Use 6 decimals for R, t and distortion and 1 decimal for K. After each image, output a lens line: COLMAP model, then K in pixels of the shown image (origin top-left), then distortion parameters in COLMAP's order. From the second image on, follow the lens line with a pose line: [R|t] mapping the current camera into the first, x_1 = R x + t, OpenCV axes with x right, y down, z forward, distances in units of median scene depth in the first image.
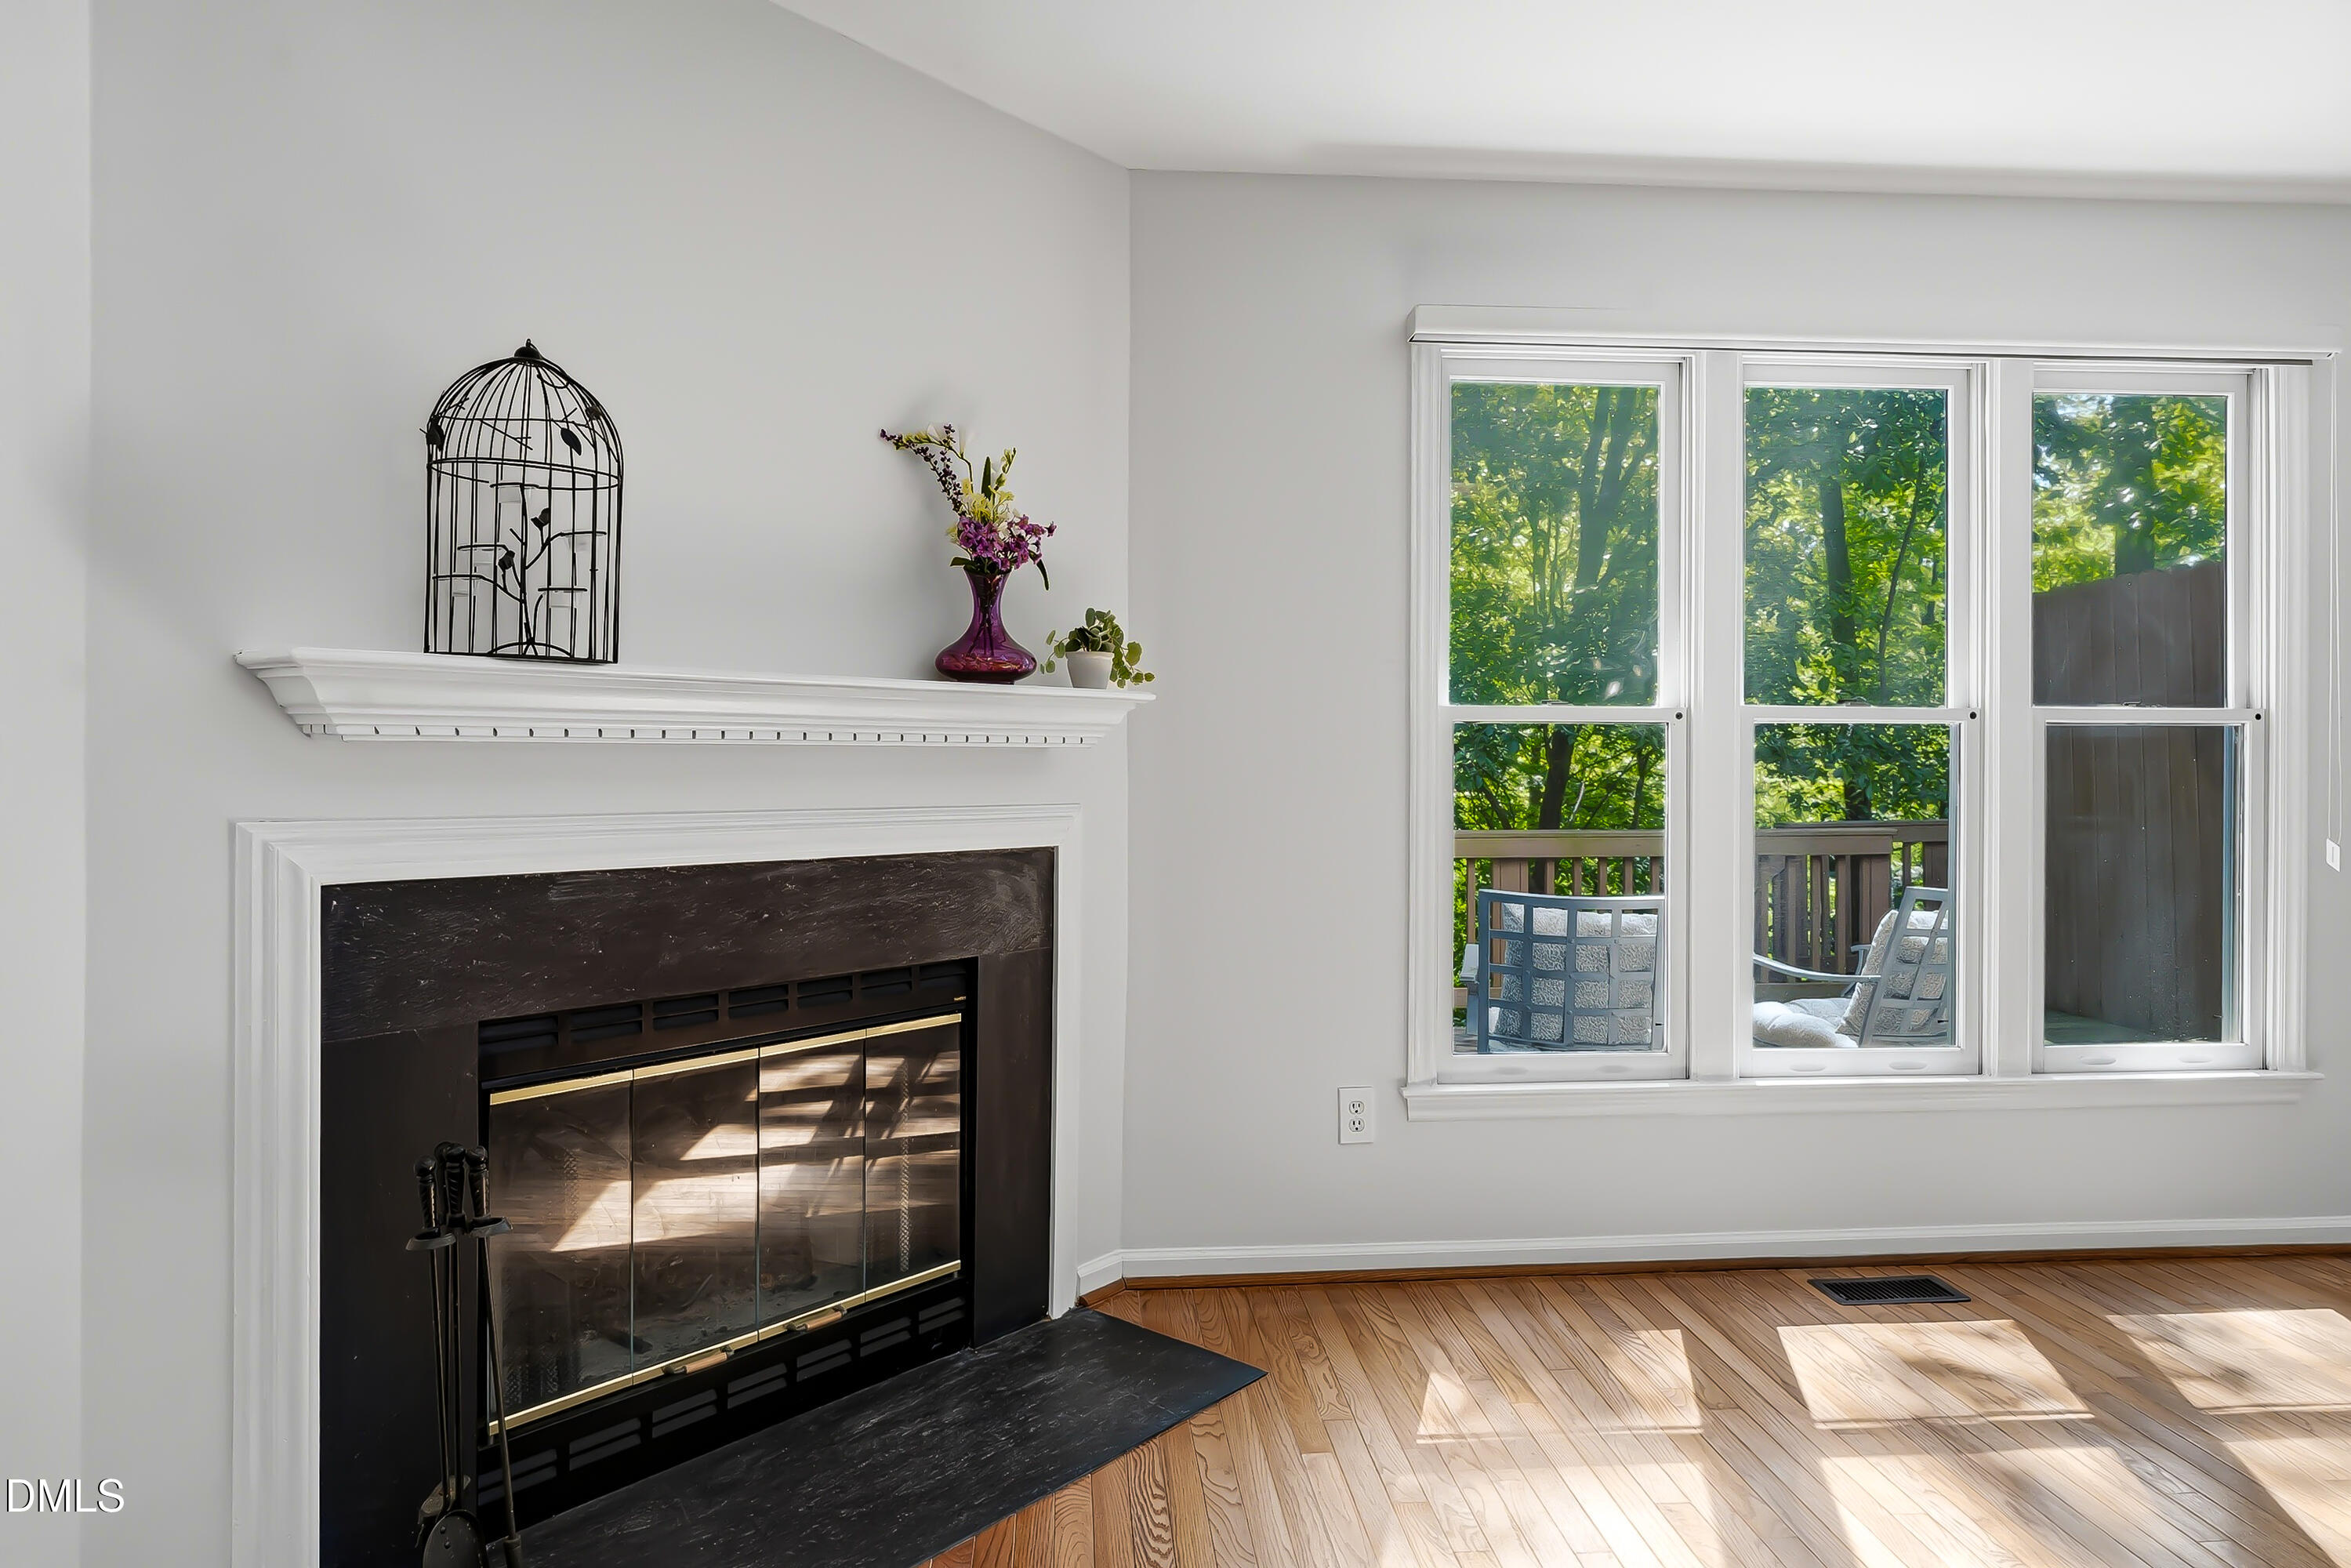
lens RADIAL K [[1390.7, 0, 1181.8], [0, 1390.7, 772.5], [0, 0, 1]] dist [-0.003404, -0.000505]
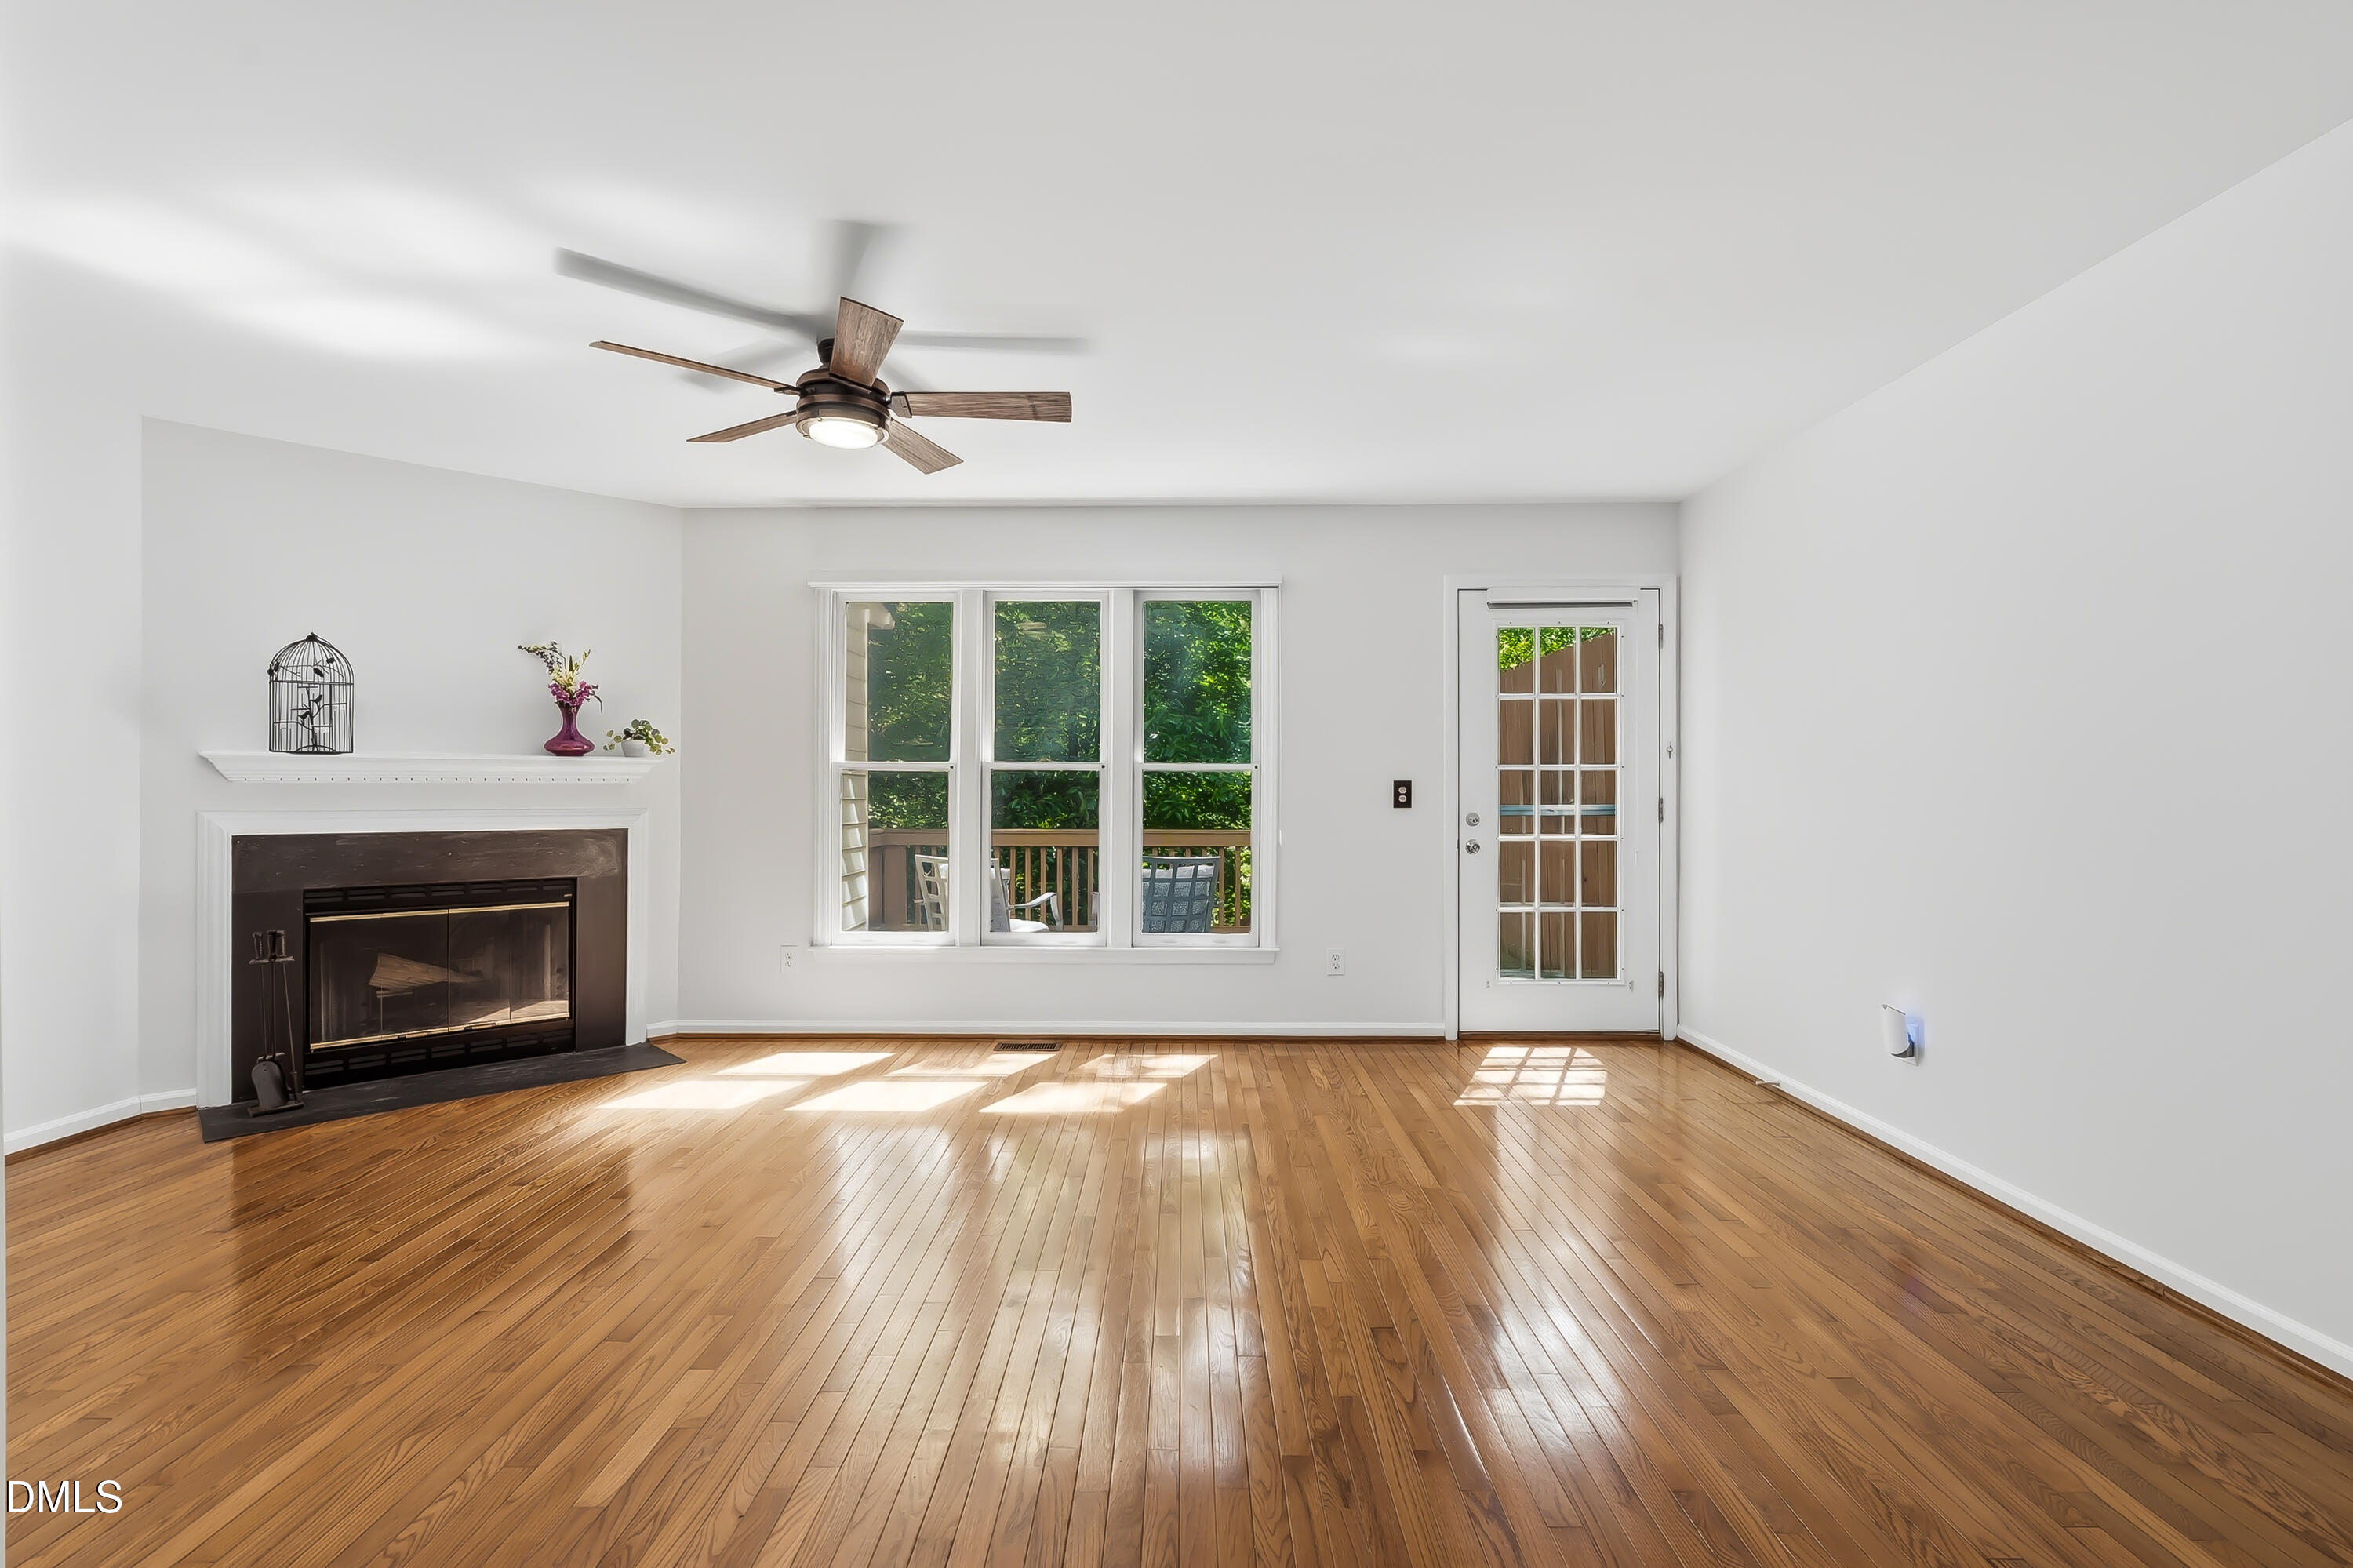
lens RADIAL K [[1094.9, 0, 1176.6], [0, 1094.9, 792.5], [0, 0, 1]] dist [-0.003134, 0.000215]
pose [[0.995100, -0.001607, -0.098865, 0.995814], [0.001460, 0.999998, -0.001563, 0.000876], [0.098867, 0.001411, 0.995100, -0.661823]]
